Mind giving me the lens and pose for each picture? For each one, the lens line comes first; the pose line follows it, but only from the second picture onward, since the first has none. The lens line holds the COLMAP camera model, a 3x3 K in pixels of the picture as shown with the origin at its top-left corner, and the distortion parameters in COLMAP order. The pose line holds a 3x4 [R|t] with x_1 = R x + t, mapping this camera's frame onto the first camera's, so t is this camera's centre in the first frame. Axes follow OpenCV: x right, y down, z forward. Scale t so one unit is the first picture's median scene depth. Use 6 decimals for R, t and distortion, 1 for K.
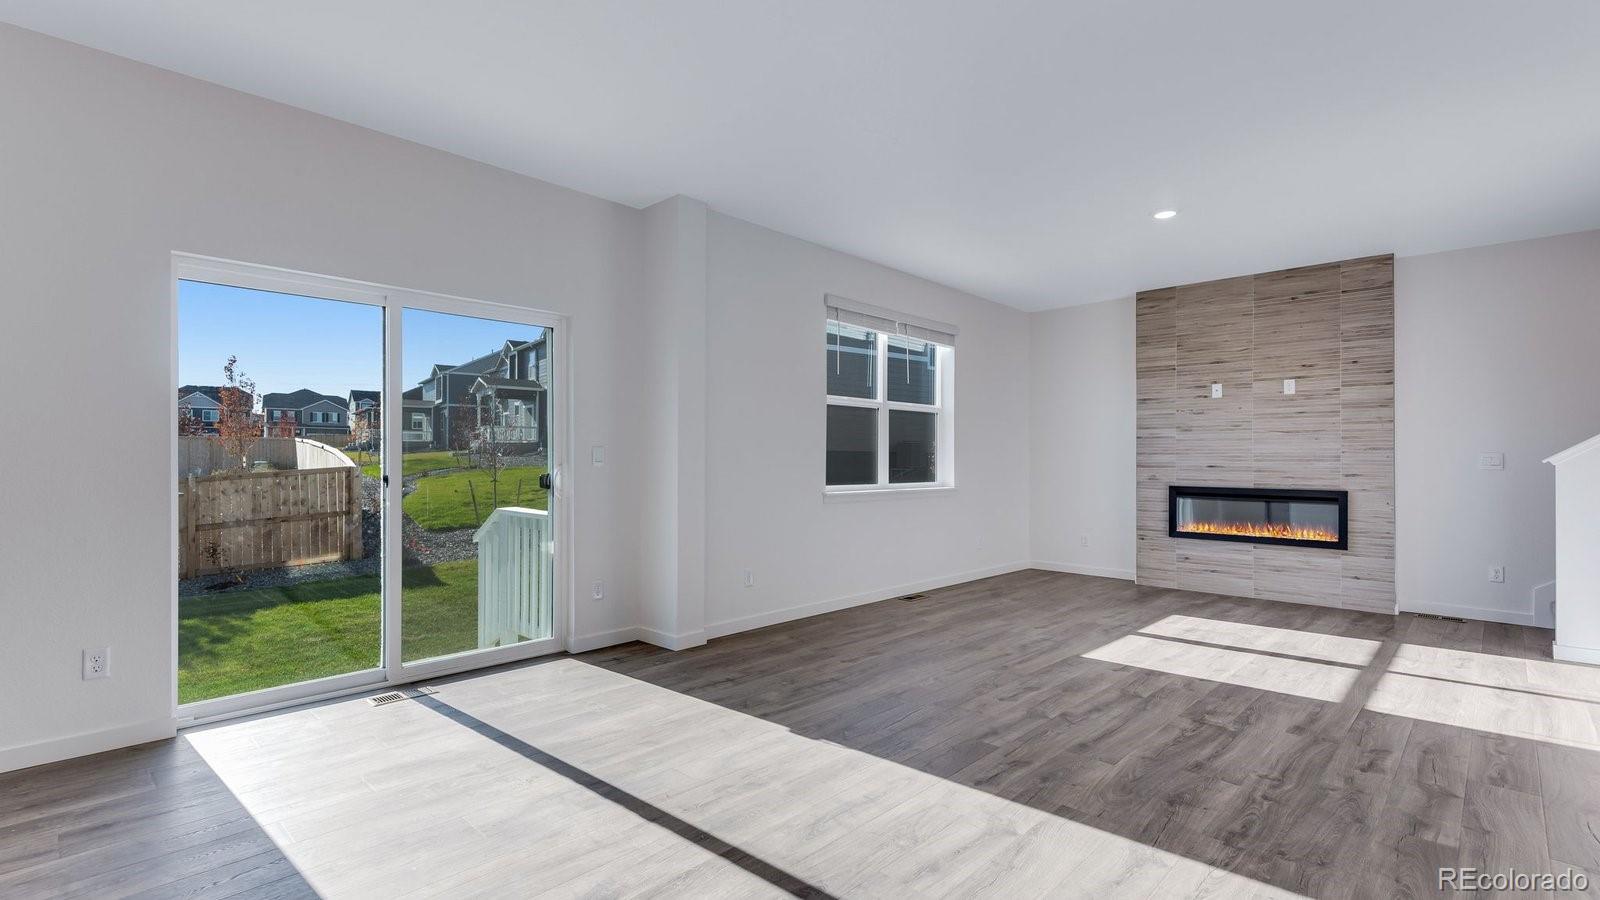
lens RADIAL K [[727.3, 0, 784.1], [0, 727.3, 457.0], [0, 0, 1]] dist [0.016185, -0.007995]
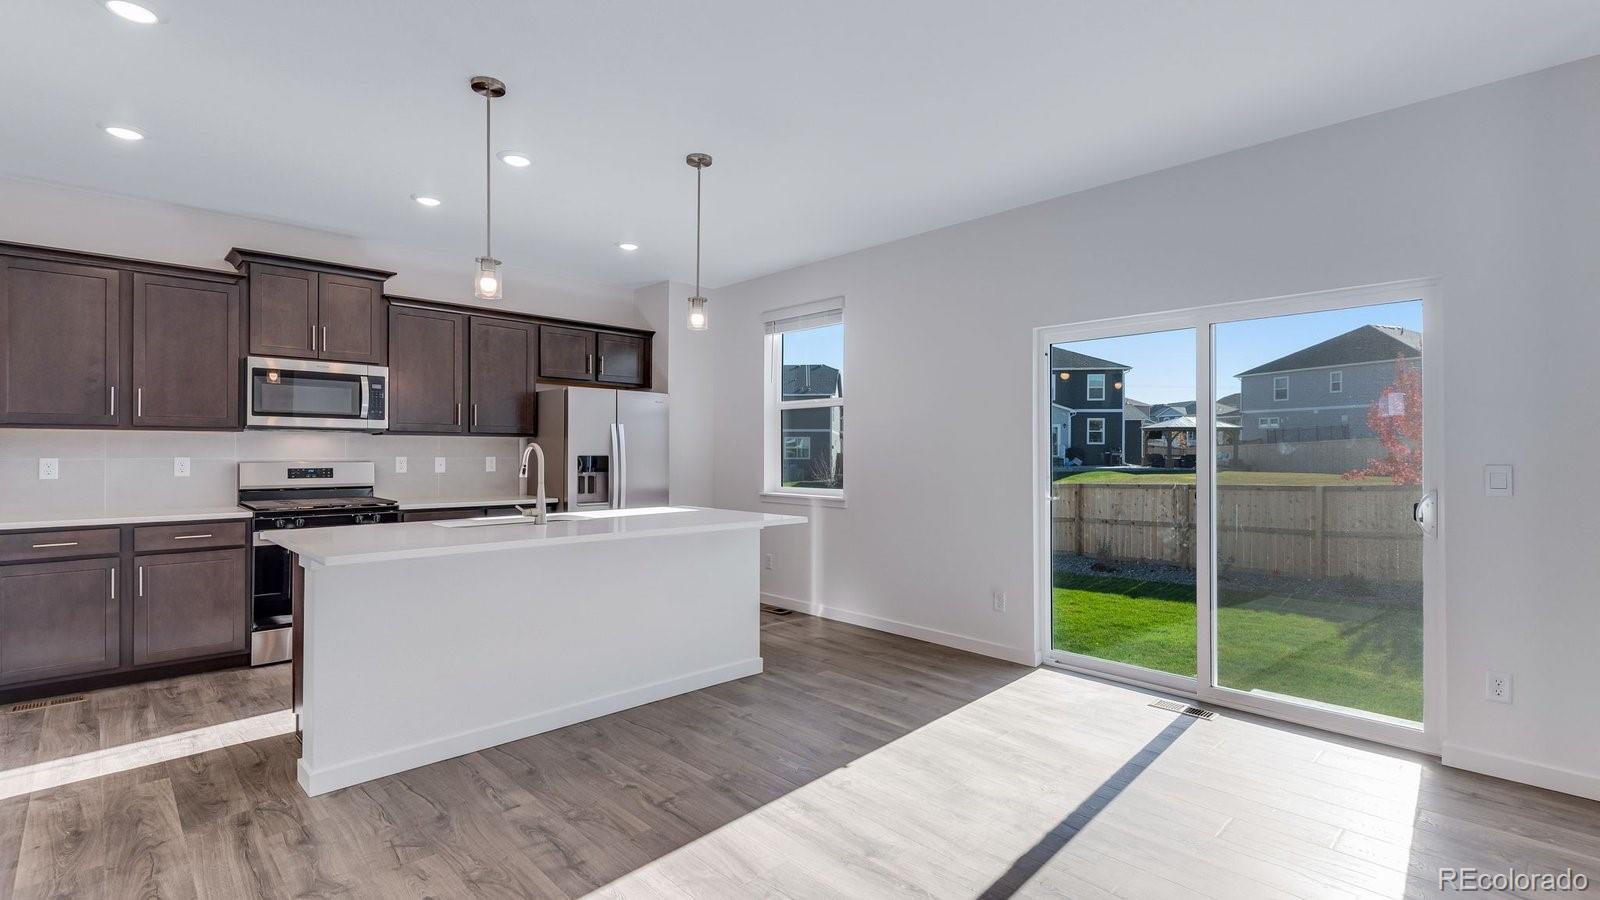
lens RADIAL K [[720.2, 0, 793.4], [0, 720.2, 449.7], [0, 0, 1]] dist [0.009592, -0.000767]
pose [[-0.031939, -0.007115, -0.999465, 0.313252], [-0.002522, 0.999972, -0.007038, -0.018063], [0.999487, 0.002296, -0.031956, 0.292746]]
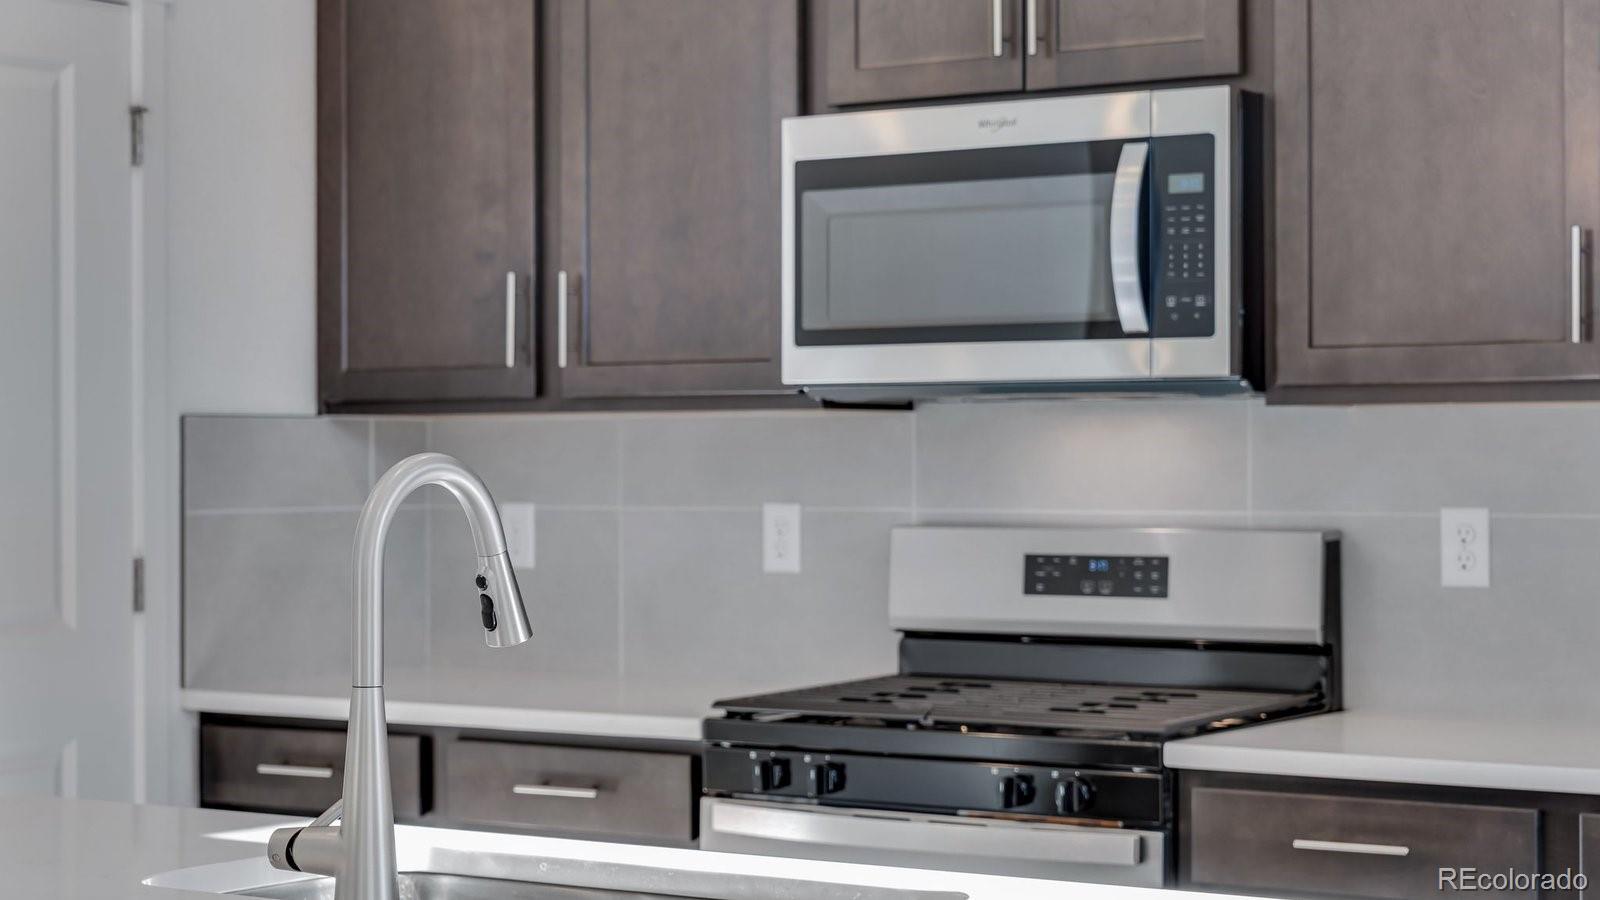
lens RADIAL K [[3017.2, 0, 800.0], [0, 3017.2, 450.0], [0, 0, 1]] dist [-0.007830, -0.115791]
pose [[-0.981279, -0.000740, -0.192588, -0.256621], [-0.000050, 0.999994, -0.003585, -0.026465], [0.192590, -0.003508, -0.981273, 0.496057]]
